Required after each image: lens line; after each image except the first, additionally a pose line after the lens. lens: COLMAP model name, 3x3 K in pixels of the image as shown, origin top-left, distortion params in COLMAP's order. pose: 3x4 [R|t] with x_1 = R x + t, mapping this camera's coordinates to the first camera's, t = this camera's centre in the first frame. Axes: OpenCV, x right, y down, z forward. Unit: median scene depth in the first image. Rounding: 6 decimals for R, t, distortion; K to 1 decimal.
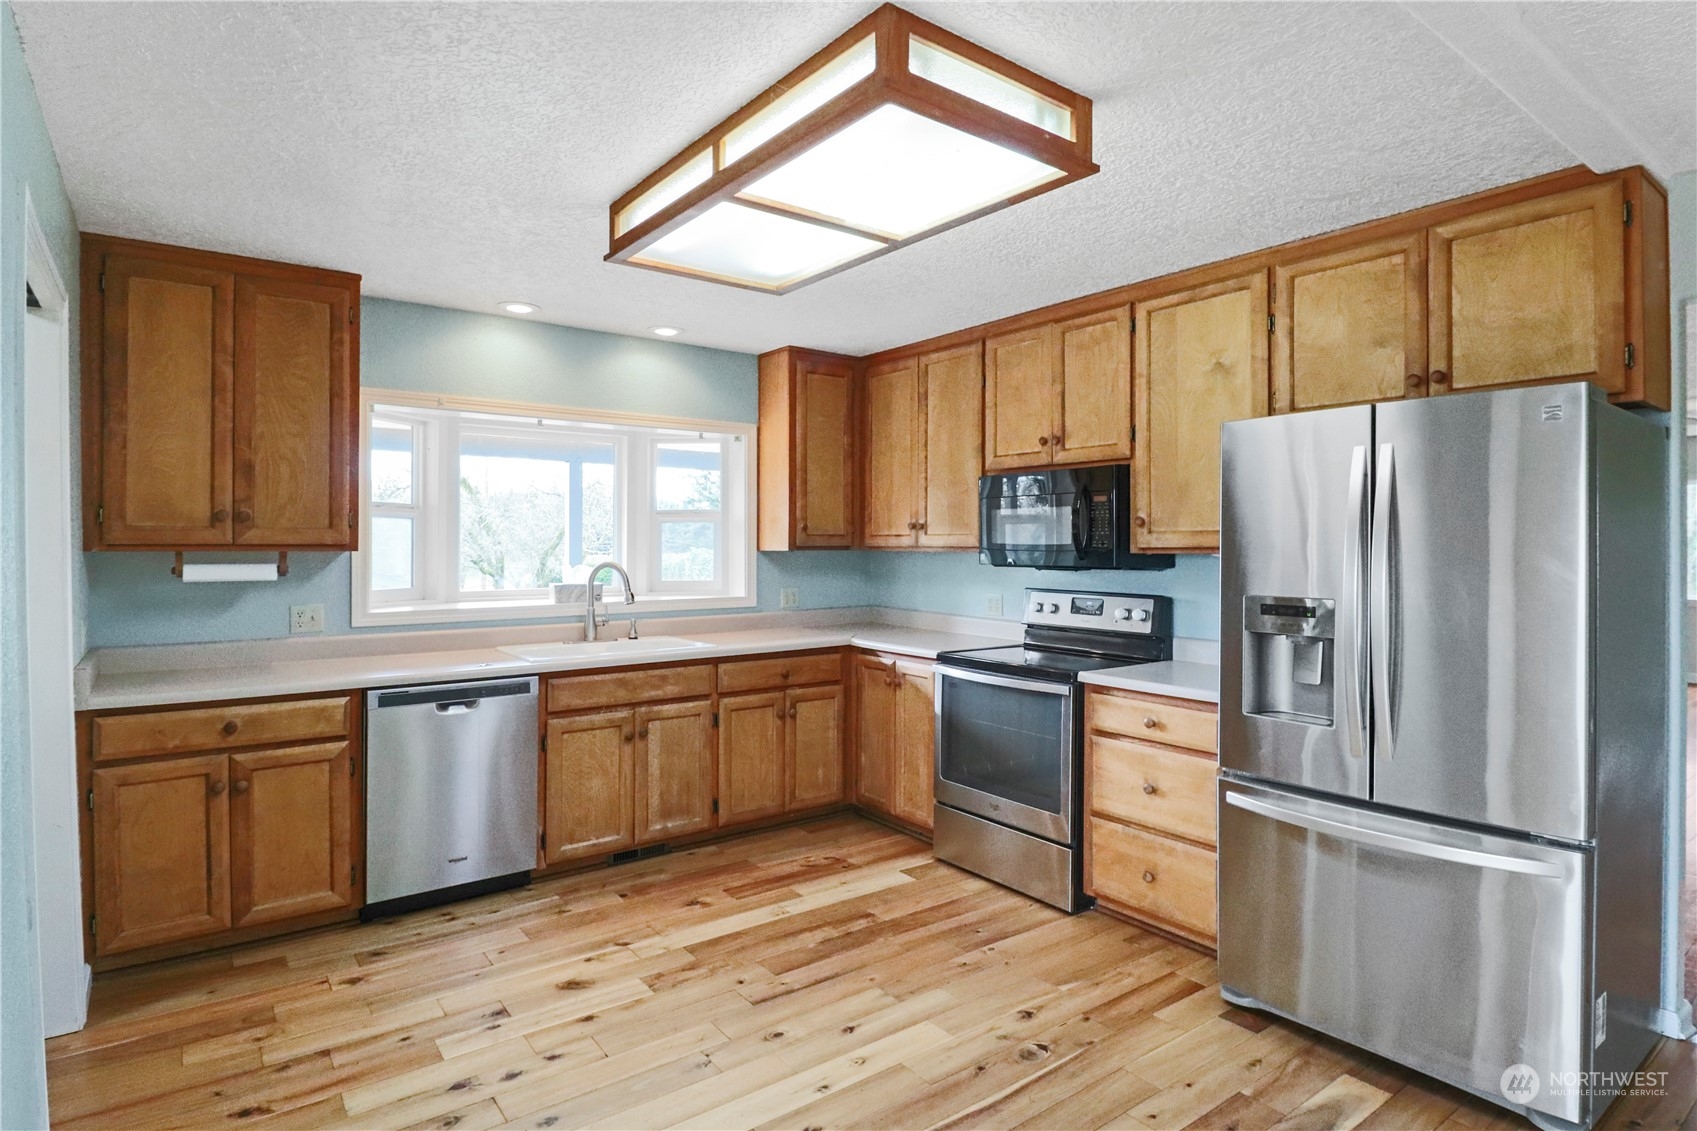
lens RADIAL K [[899.3, 0, 848.0], [0, 899.3, 542.9], [0, 0, 1]] dist [-0.018795, -0.000270]
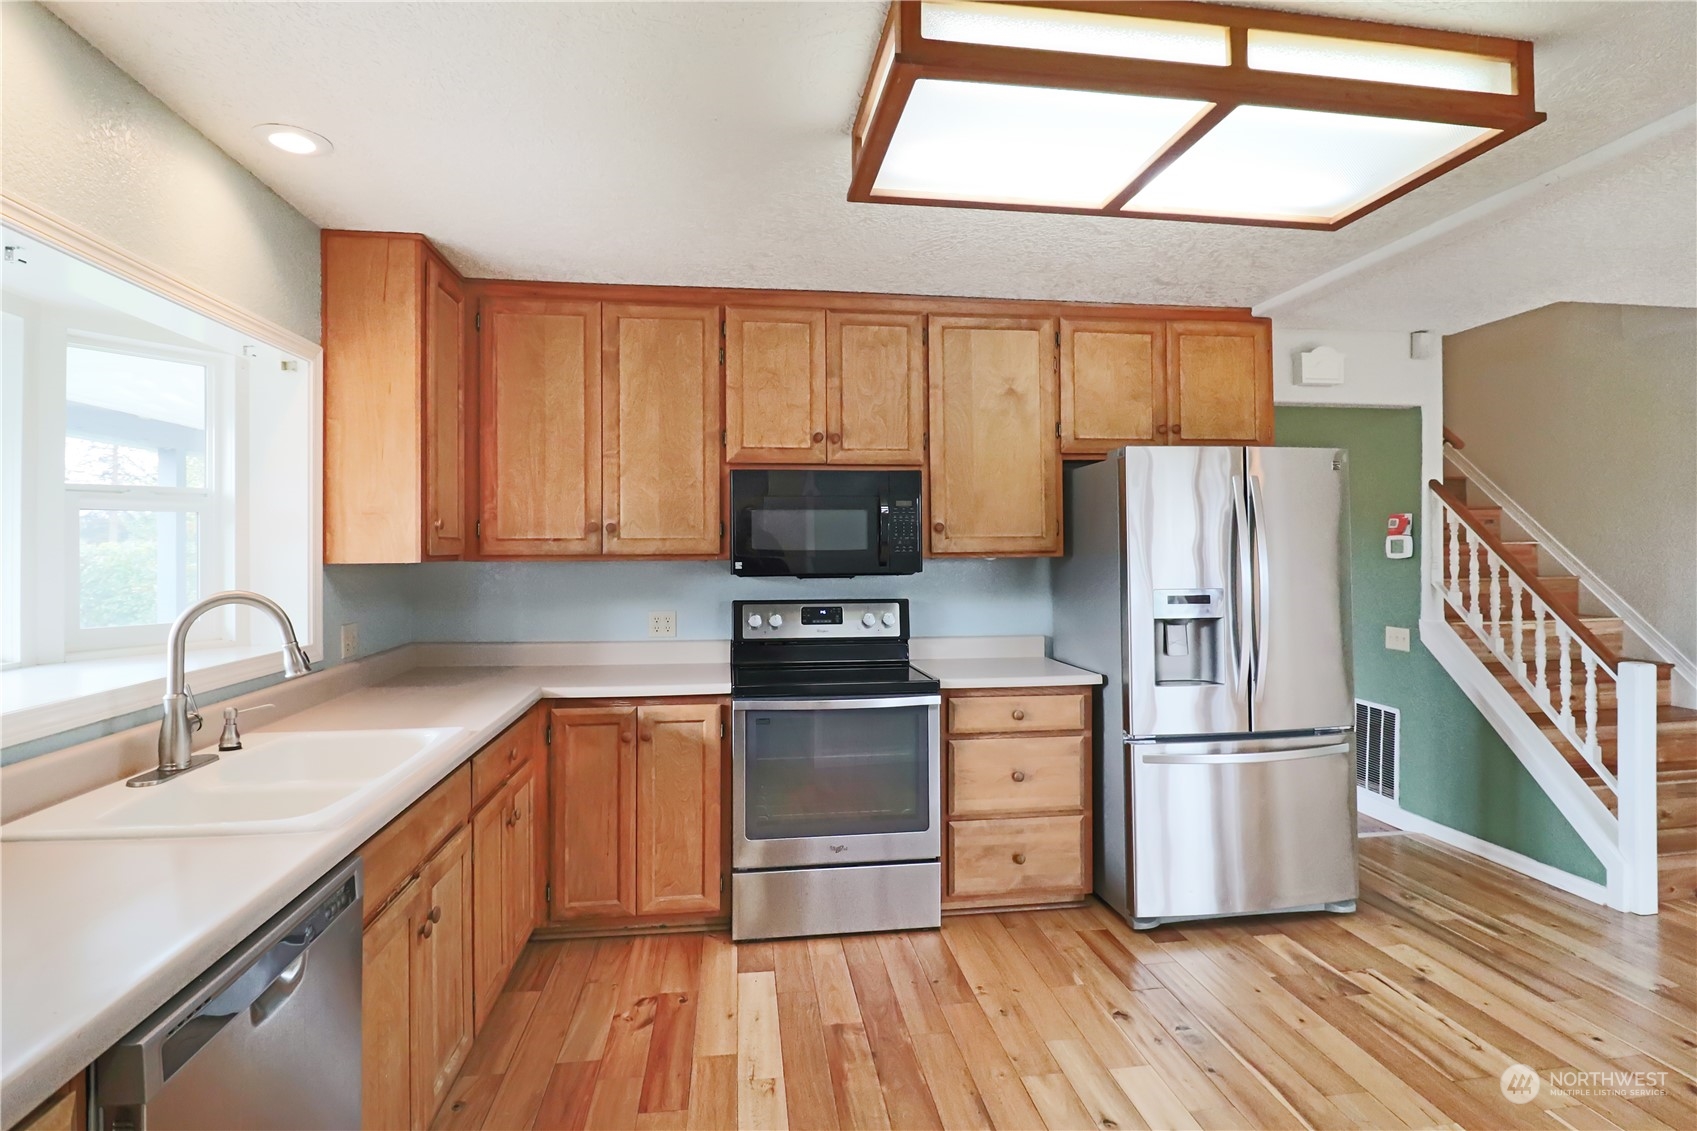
lens RADIAL K [[903.2, 0, 856.2], [0, 903.2, 542.8], [0, 0, 1]] dist [0.000582, -0.000314]
pose [[0.469581, 0.000730, 0.882889, -0.638463], [0.003726, 0.999989, -0.002808, -0.003527], [-0.882881, 0.004608, 0.469574, 0.591940]]
